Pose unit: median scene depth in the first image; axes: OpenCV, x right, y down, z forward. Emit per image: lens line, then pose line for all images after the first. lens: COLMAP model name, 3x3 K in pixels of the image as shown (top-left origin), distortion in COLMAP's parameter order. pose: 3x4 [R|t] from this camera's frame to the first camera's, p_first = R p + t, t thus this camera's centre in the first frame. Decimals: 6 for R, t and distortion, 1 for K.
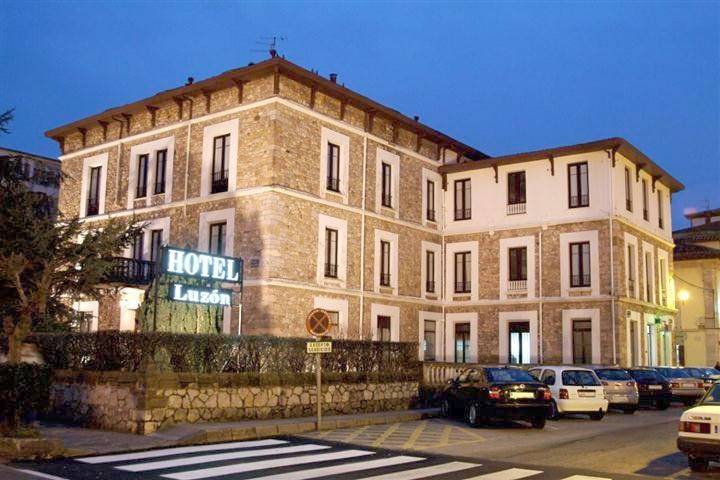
lens RADIAL K [[749.5, 0, 360.7], [0, 749.5, 257.4], [0, 0, 1]] dist [-0.009177, -0.004453]
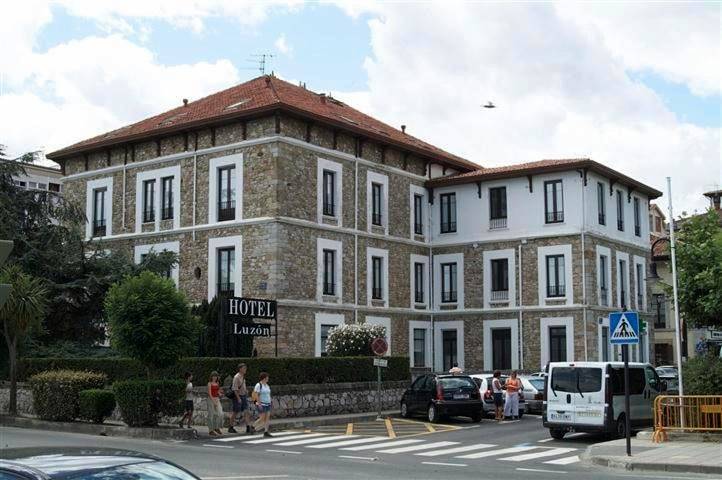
lens RADIAL K [[964.5, 0, 361.0], [0, 964.5, 240.0], [0, 0, 1]] dist [0.009271, 0.012168]
pose [[0.999470, -0.017544, 0.027436, -0.027029], [0.017105, 0.999723, 0.016152, -0.069074], [-0.027712, -0.015674, 0.999493, -0.386359]]
